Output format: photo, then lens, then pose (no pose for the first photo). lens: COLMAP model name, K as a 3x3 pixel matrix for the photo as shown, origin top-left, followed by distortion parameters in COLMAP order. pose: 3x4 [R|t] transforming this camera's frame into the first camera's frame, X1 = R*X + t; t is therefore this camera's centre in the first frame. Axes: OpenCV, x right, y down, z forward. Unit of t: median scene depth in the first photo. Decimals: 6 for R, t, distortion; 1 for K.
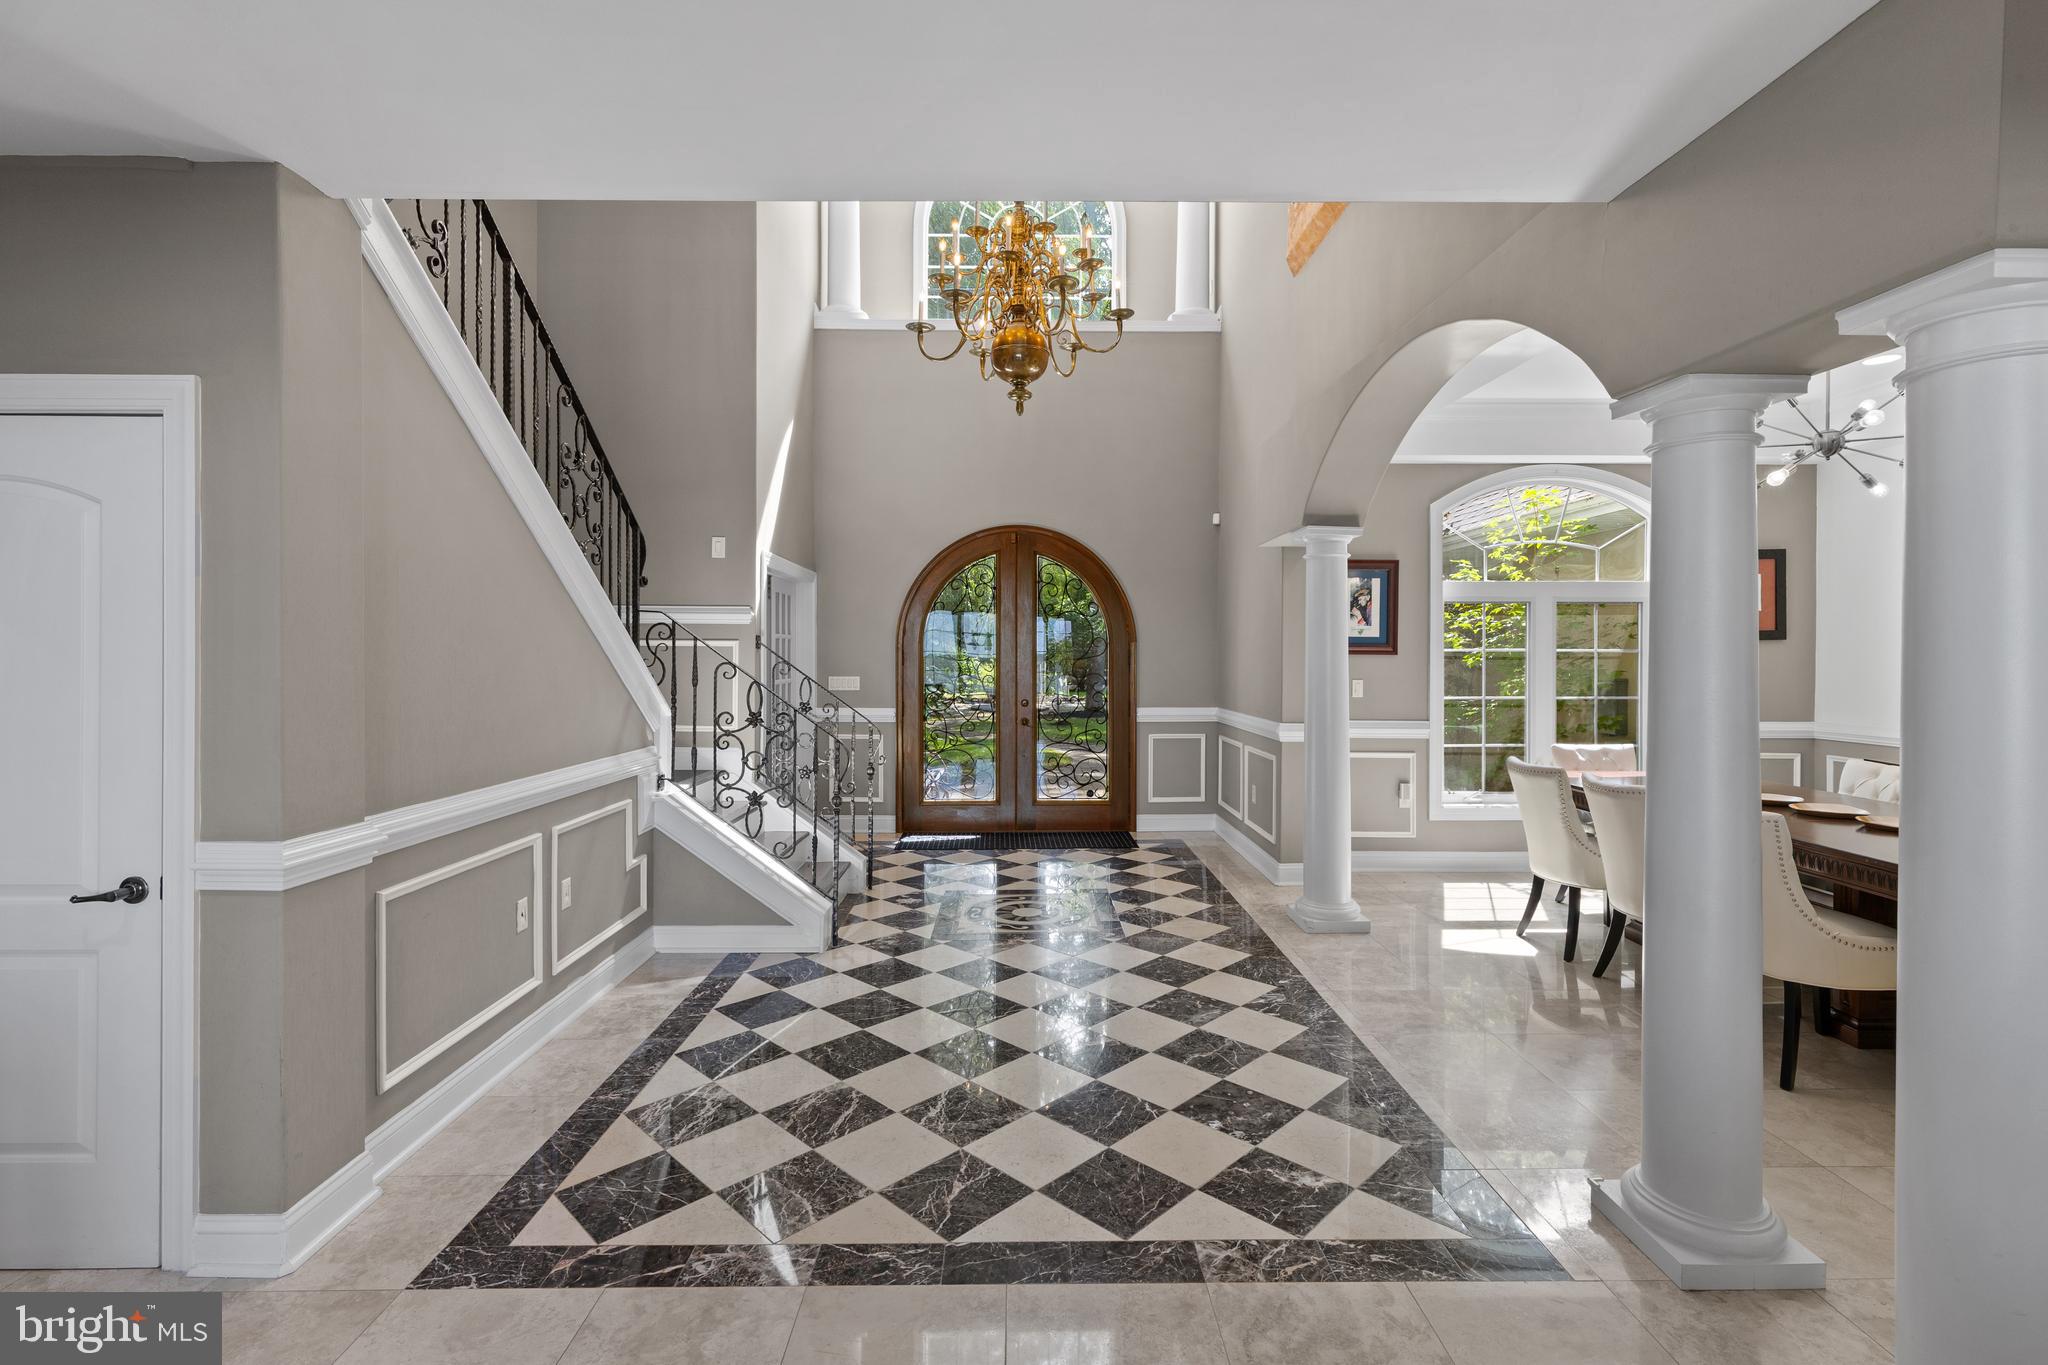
lens RADIAL K [[922.8, 0, 1023.0], [0, 922.8, 663.0], [0, 0, 1]] dist [-0.001694, -0.001245]
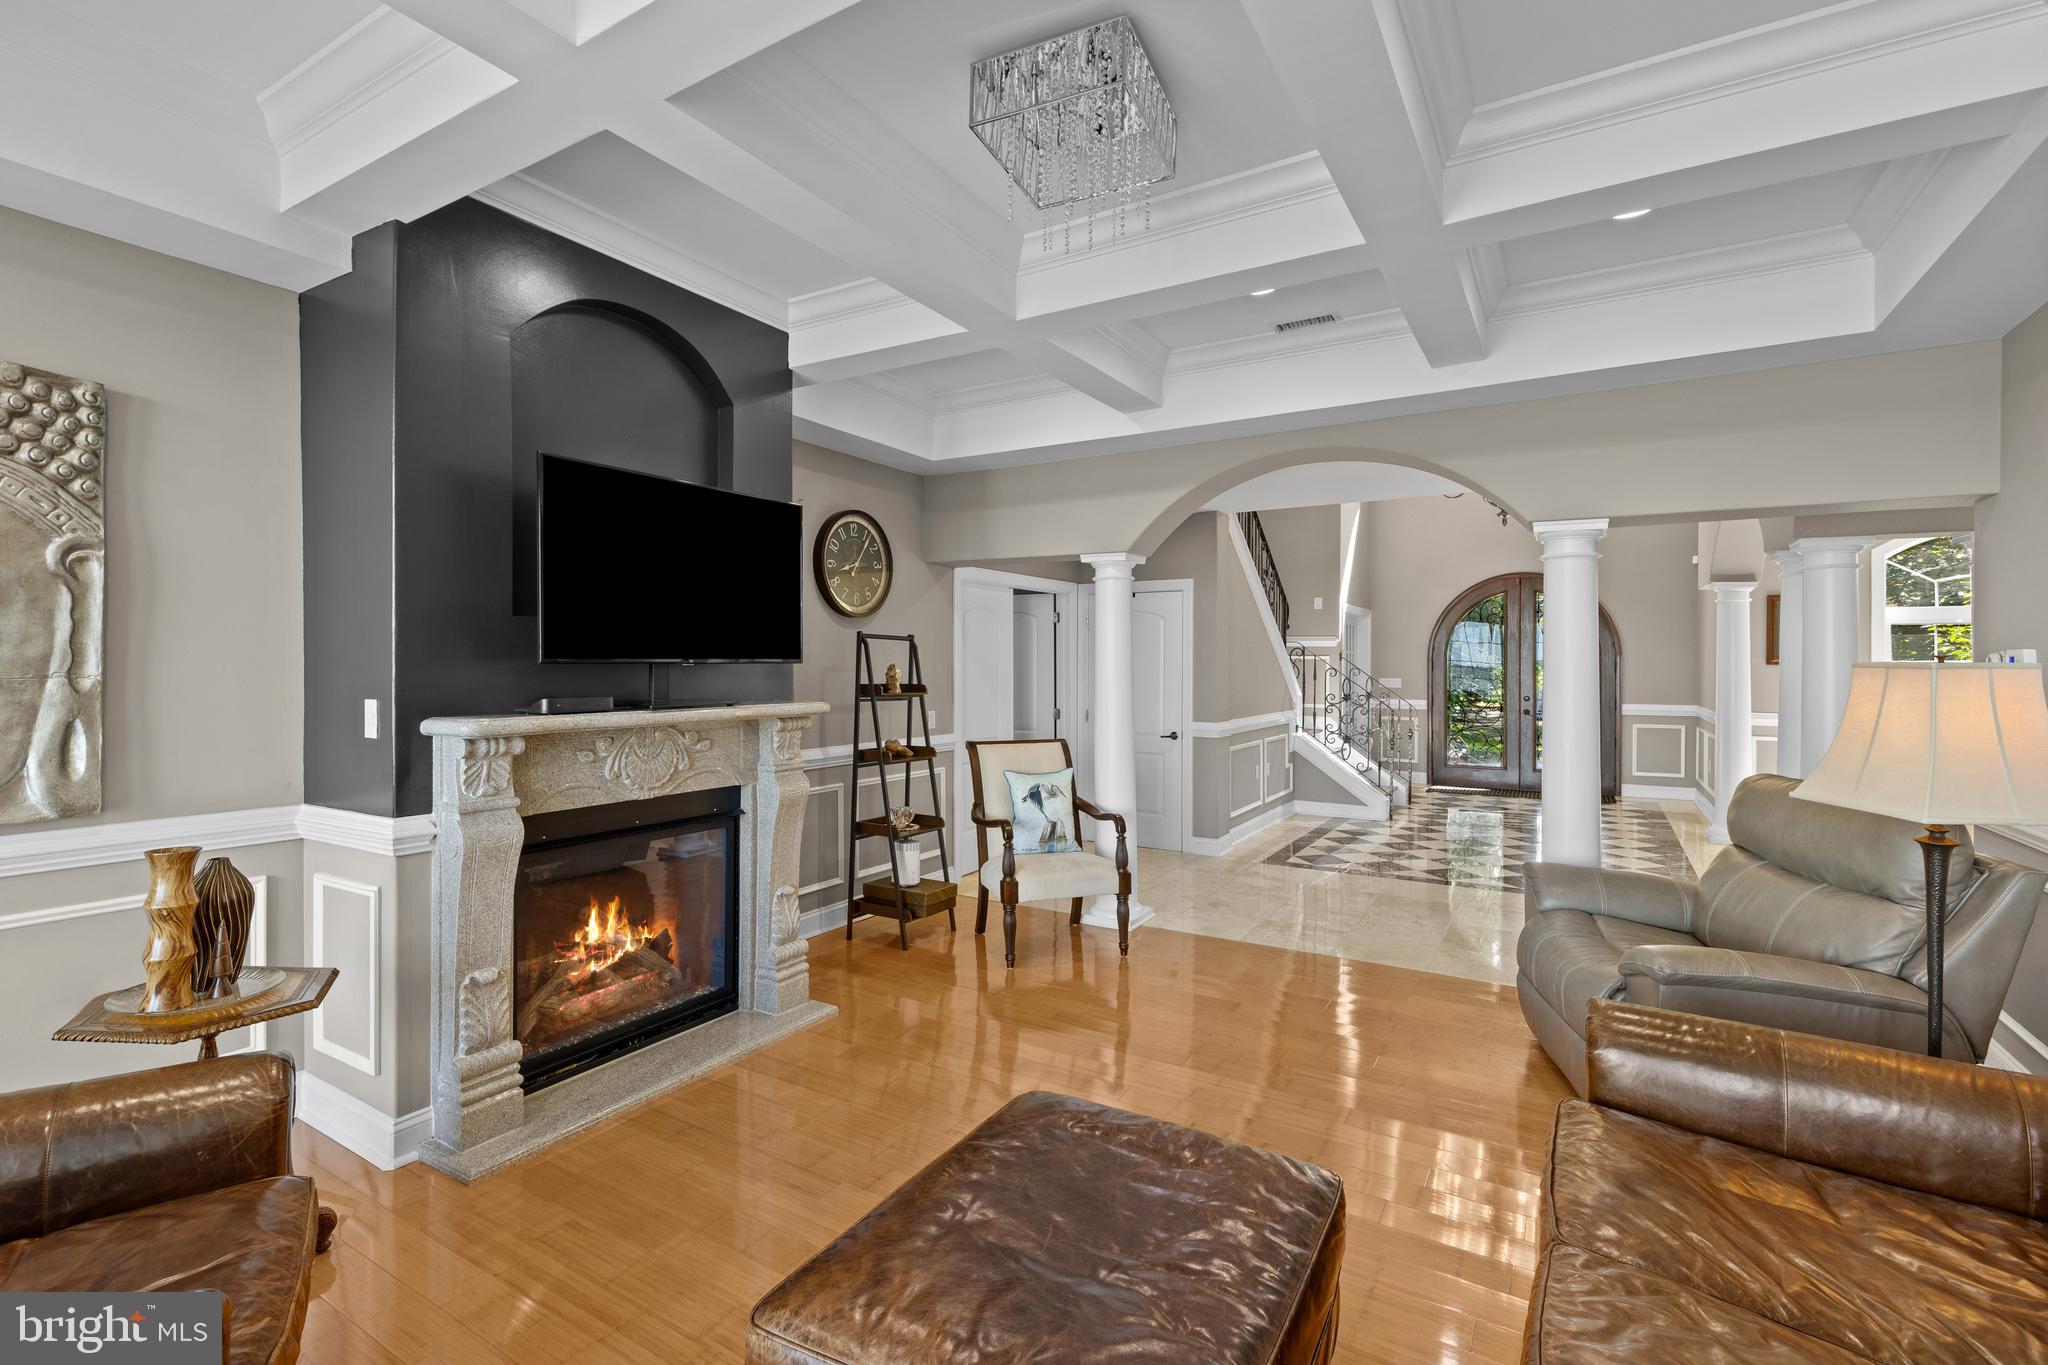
lens RADIAL K [[922.8, 0, 1020.8], [0, 922.8, 658.0], [0, 0, 1]] dist [-0.001694, -0.001245]
pose [[0.851659, -0.000042, -0.524096, 0.129293], [-0.007382, 0.999900, -0.012075, 0.006975], [0.524044, 0.014153, 0.851574, -0.943603]]
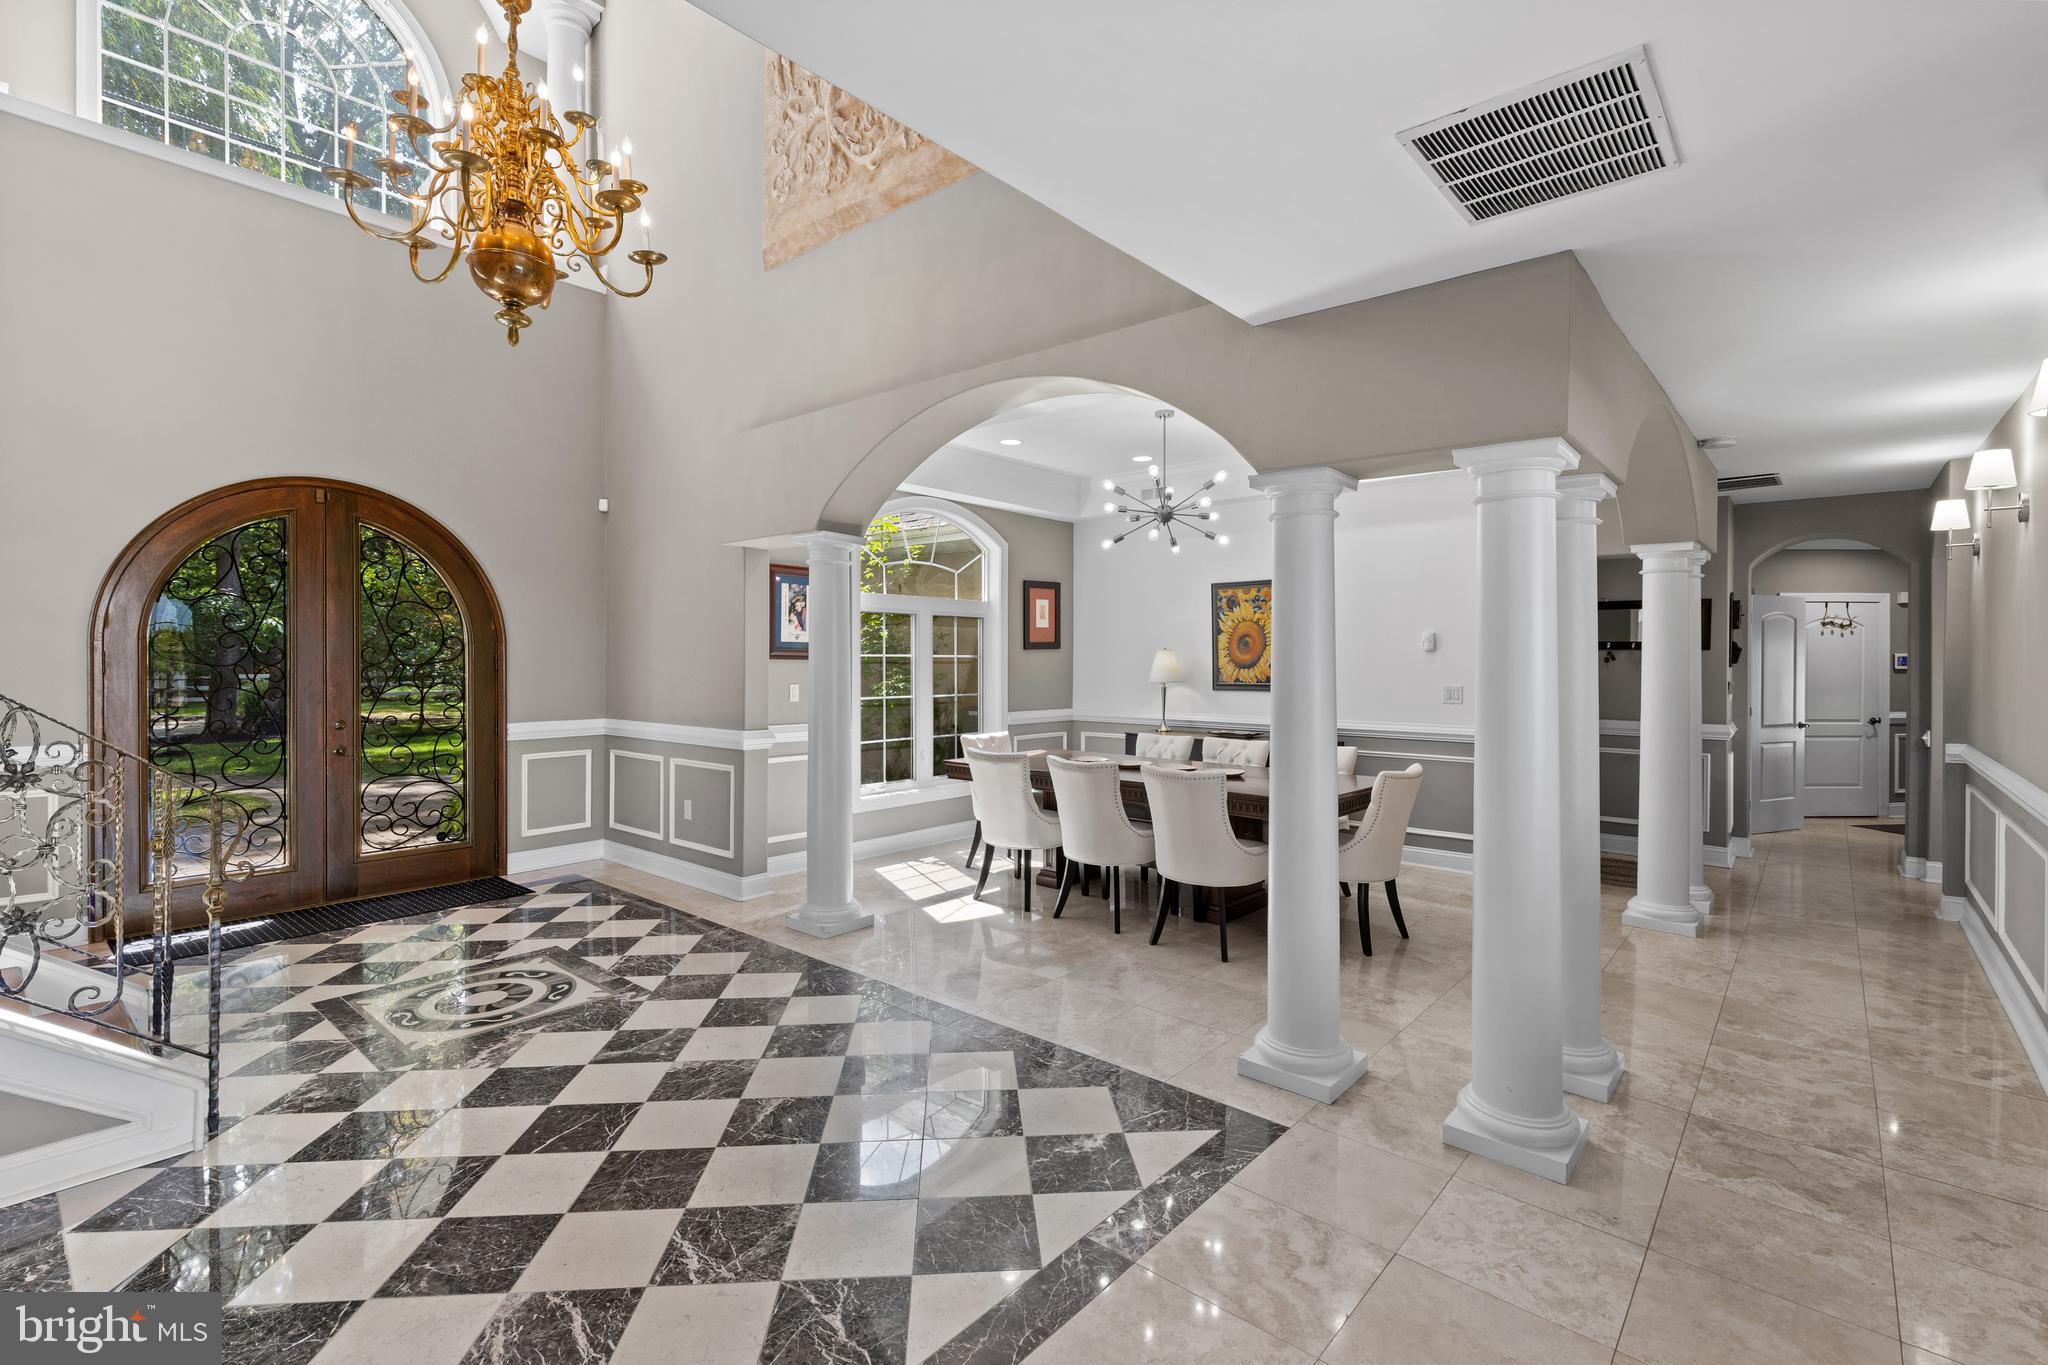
lens RADIAL K [[922.8, 0, 1025.7], [0, 922.8, 671.2], [0, 0, 1]] dist [-0.001694, -0.001245]
pose [[0.659867, -0.009087, 0.751327, -0.296742], [0.004391, 0.999956, 0.008238, -0.004407], [-0.751369, -0.002137, 0.659878, 0.178935]]
